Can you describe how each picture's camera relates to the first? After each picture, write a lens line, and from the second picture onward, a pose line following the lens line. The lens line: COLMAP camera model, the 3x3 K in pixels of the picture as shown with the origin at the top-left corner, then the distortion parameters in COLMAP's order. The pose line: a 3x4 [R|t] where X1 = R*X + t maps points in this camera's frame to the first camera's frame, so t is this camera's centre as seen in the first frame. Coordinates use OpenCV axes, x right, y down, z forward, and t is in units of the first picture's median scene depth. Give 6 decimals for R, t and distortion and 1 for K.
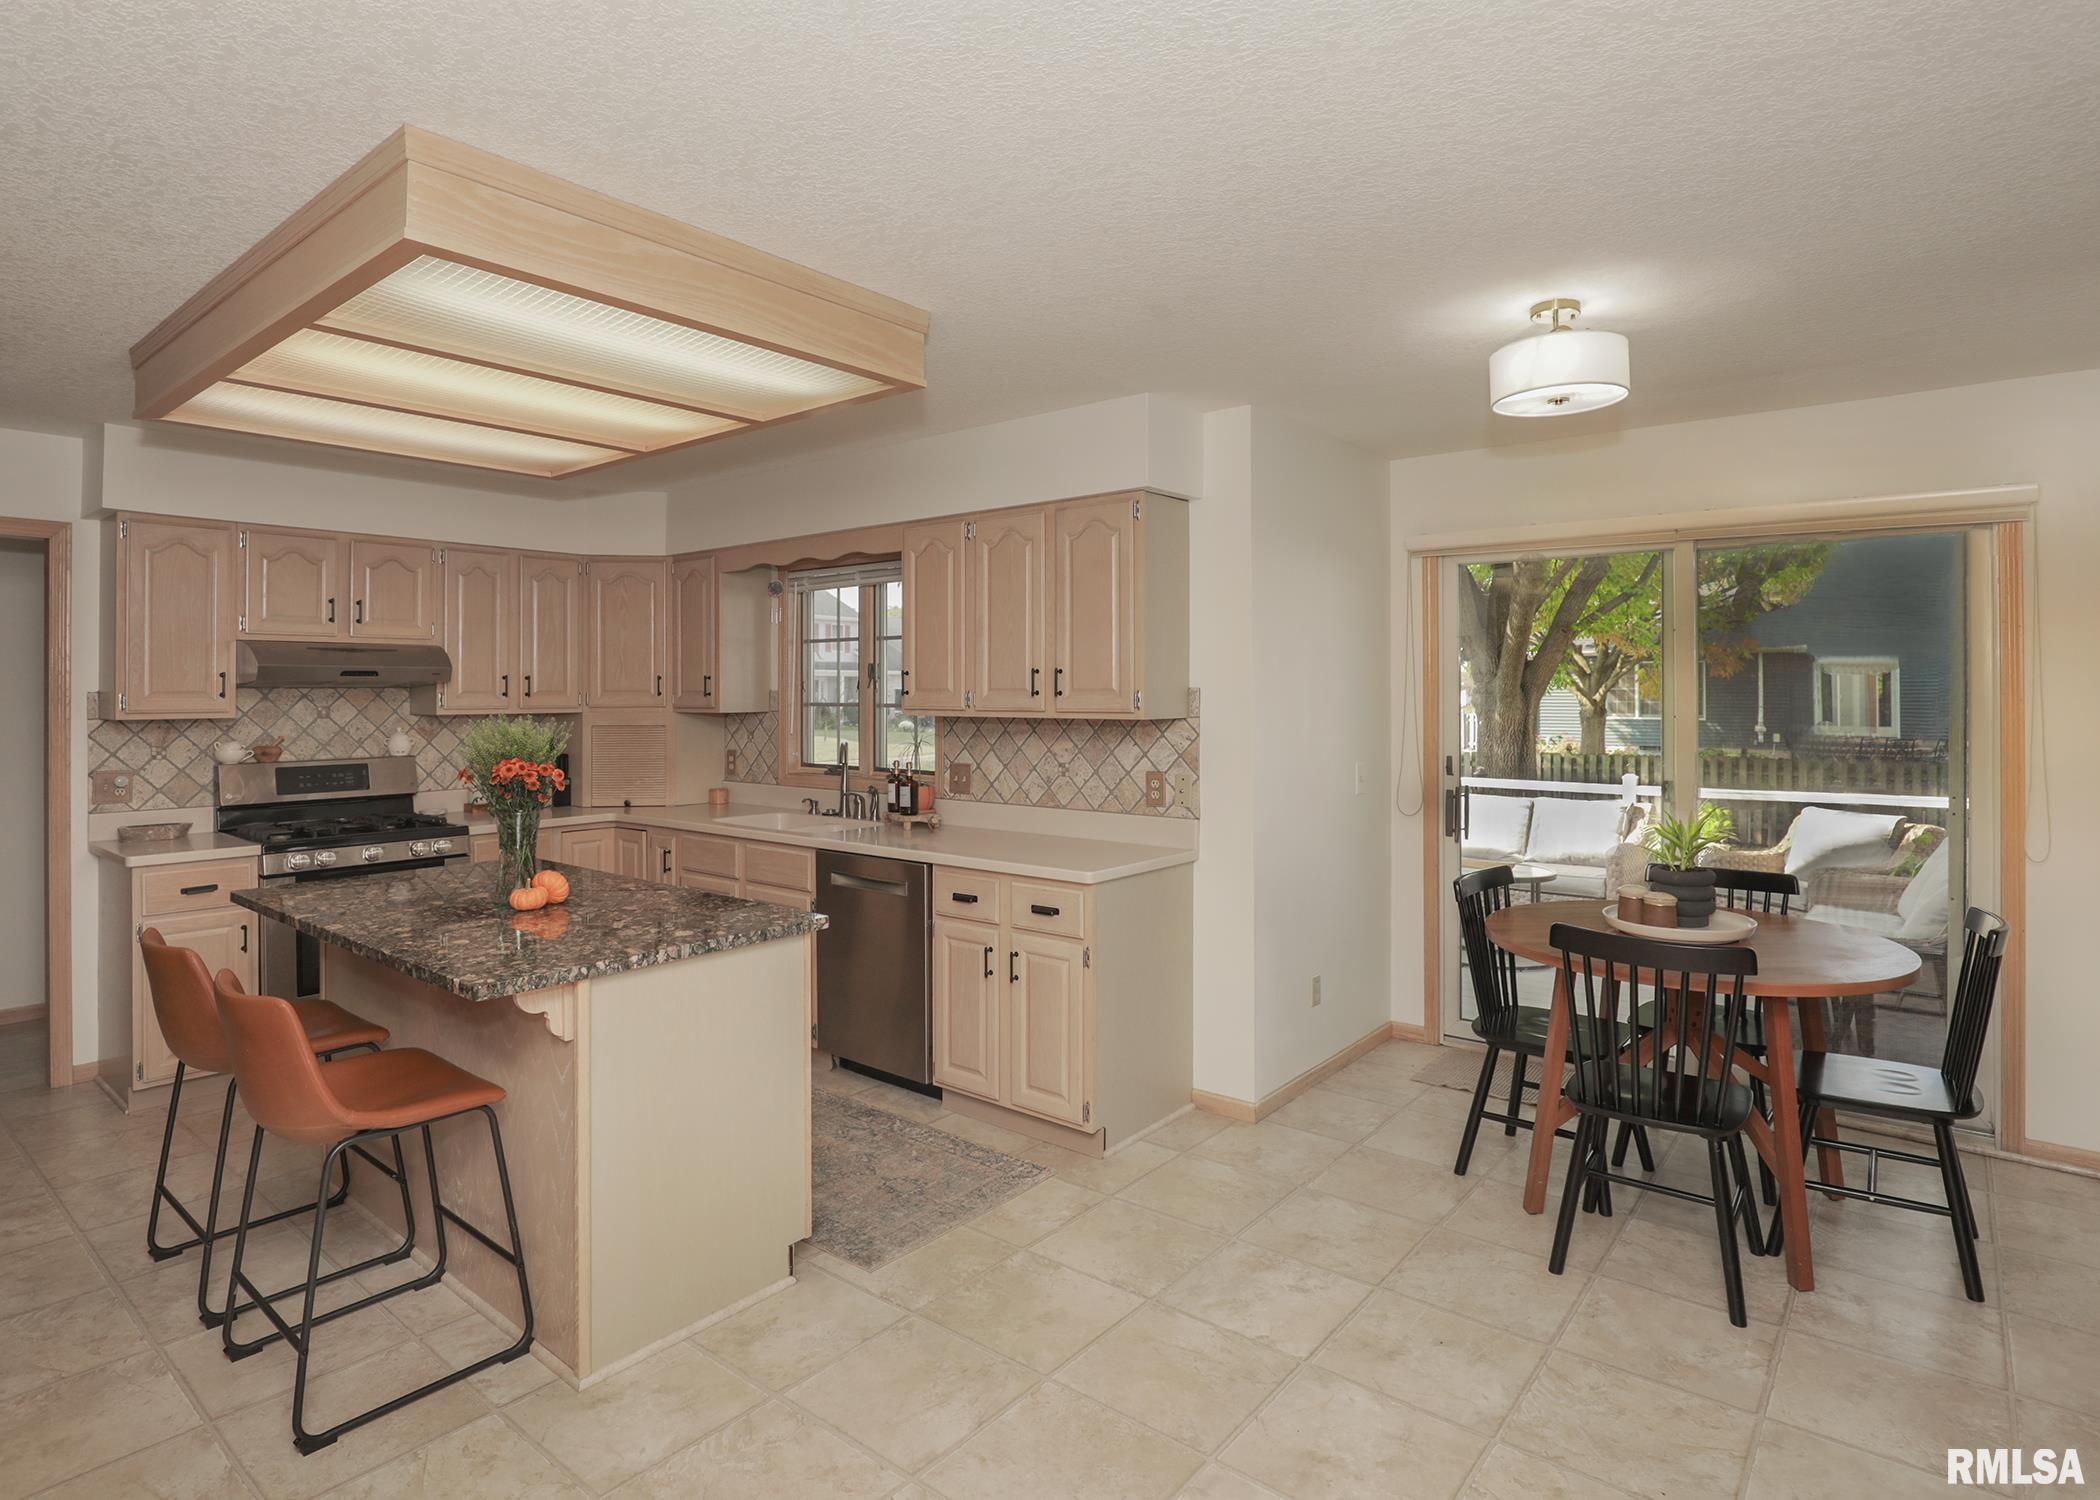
lens RADIAL K [[1127.1, 0, 1010.6], [0, 1127.1, 687.8], [0, 0, 1]] dist [-0.020156, 0.000539]
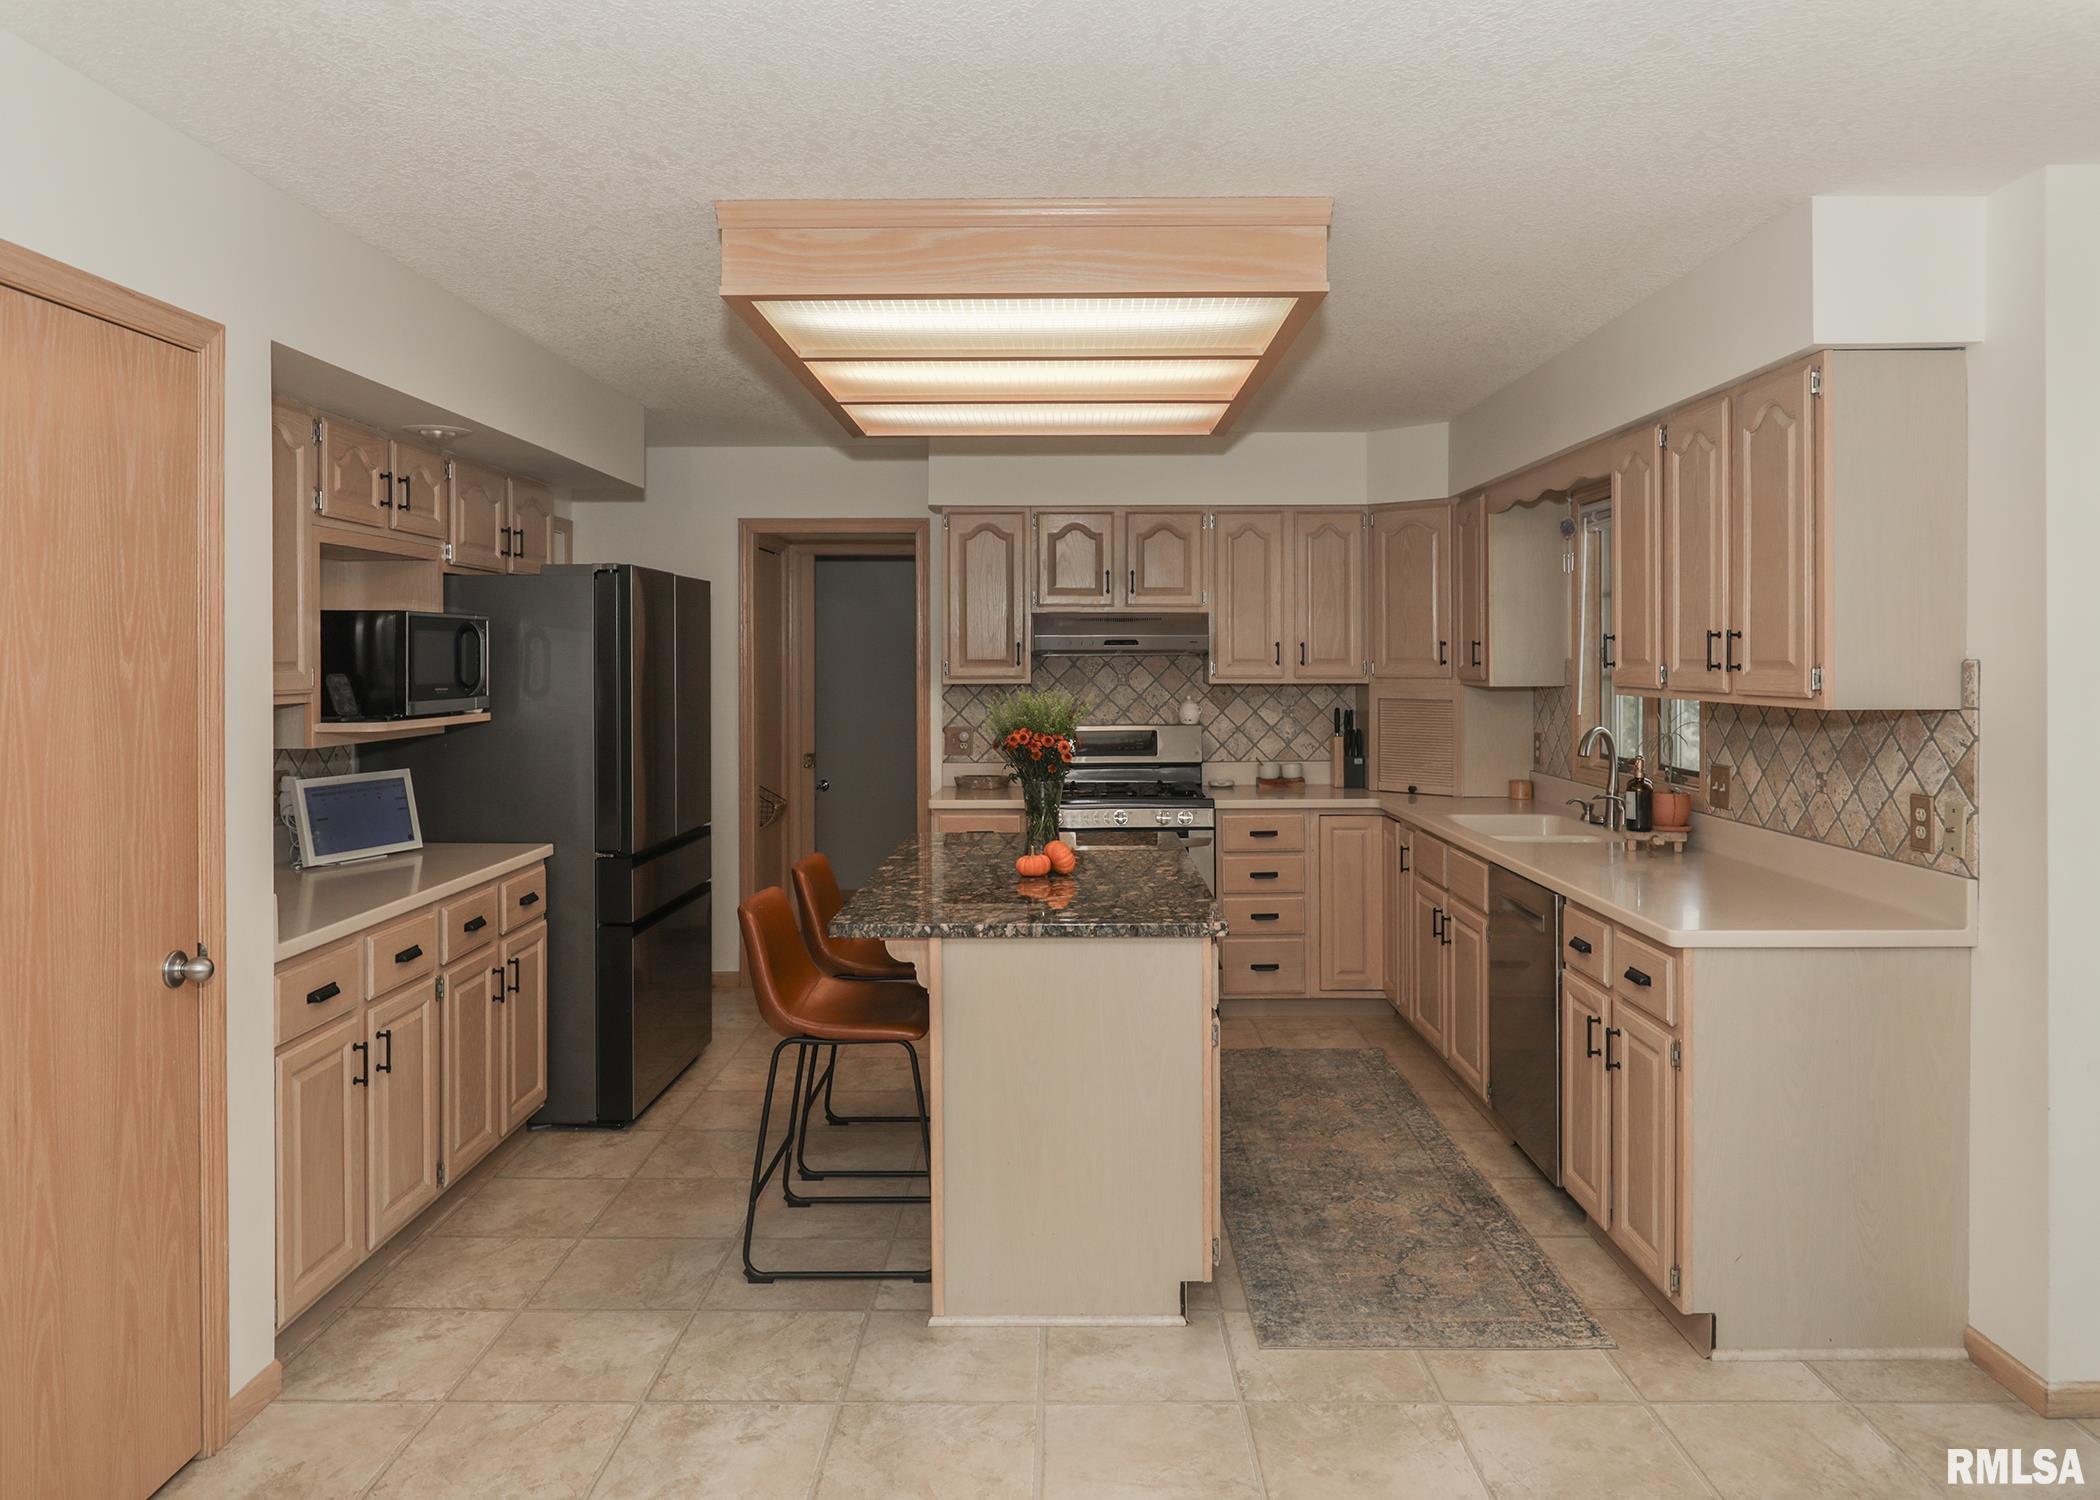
lens RADIAL K [[1396.8, 0, 1050.3], [0, 1396.8, 663.7], [0, 0, 1]] dist [-0.002765, -0.001528]
pose [[0.637671, 0.005147, -0.770292, 0.408615], [0.003275, 0.999951, 0.009392, -0.006231], [0.770302, -0.008511, 0.637622, 0.143494]]
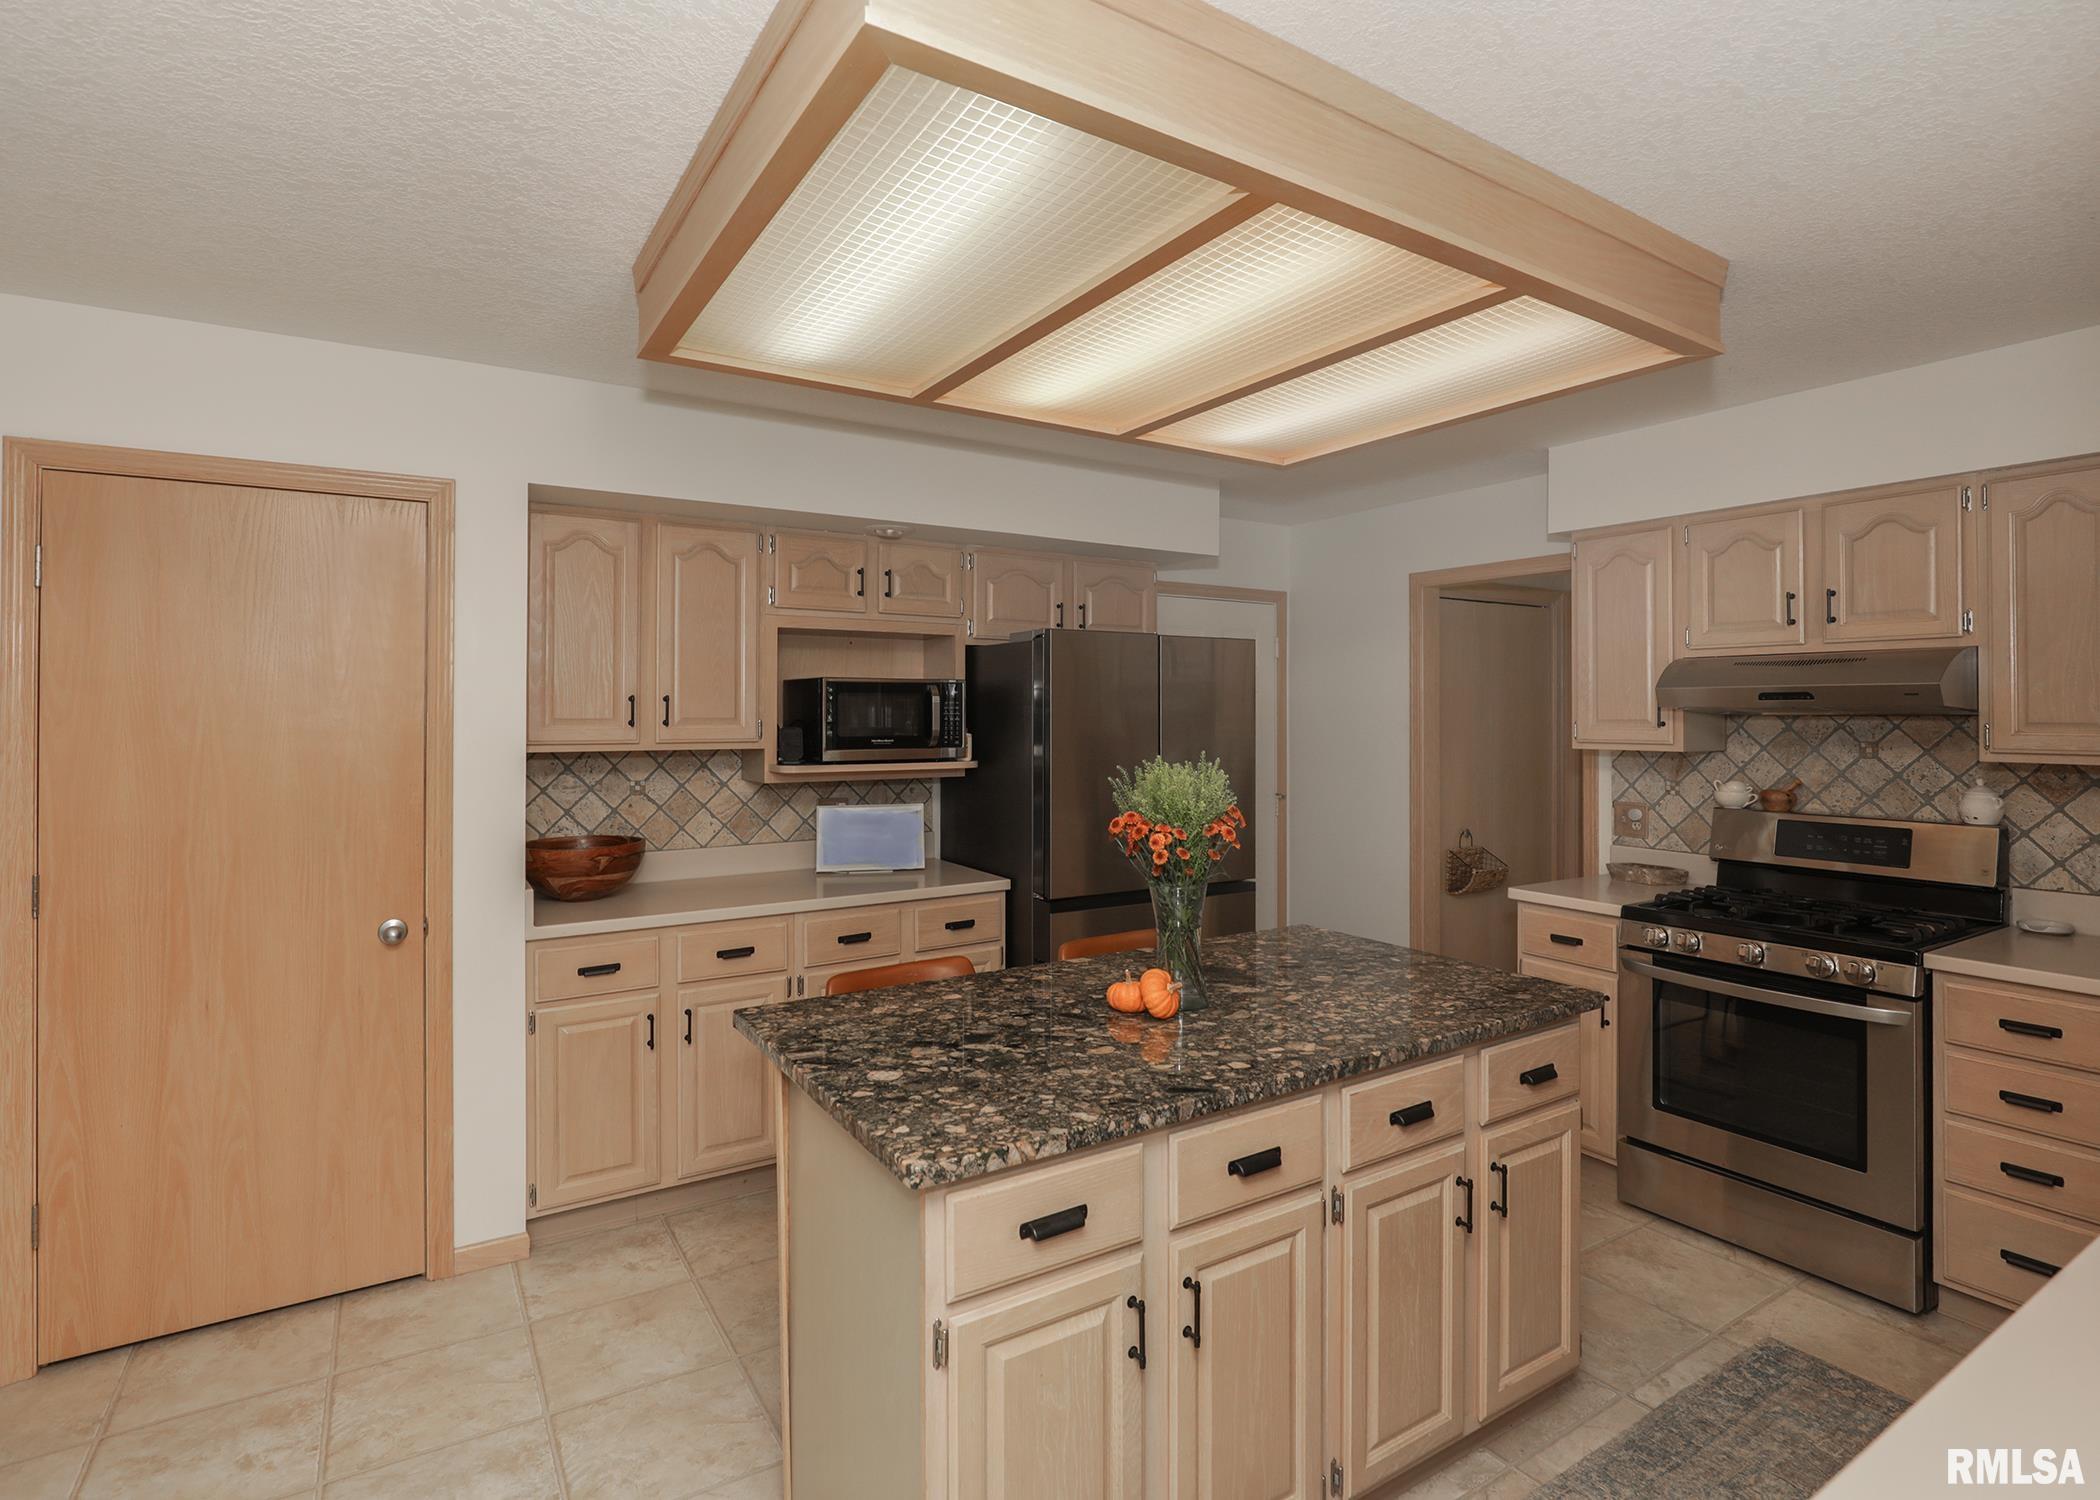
lens RADIAL K [[1050.2, 0, 1074.9], [0, 1050.2, 705.8], [0, 0, 1]] dist [0.000283, -0.007383]
pose [[-0.292344, -0.001774, -0.956312, 0.198478], [0.003434, 0.999990, -0.002905, -0.007162], [0.956307, -0.004133, -0.292335, 0.851982]]
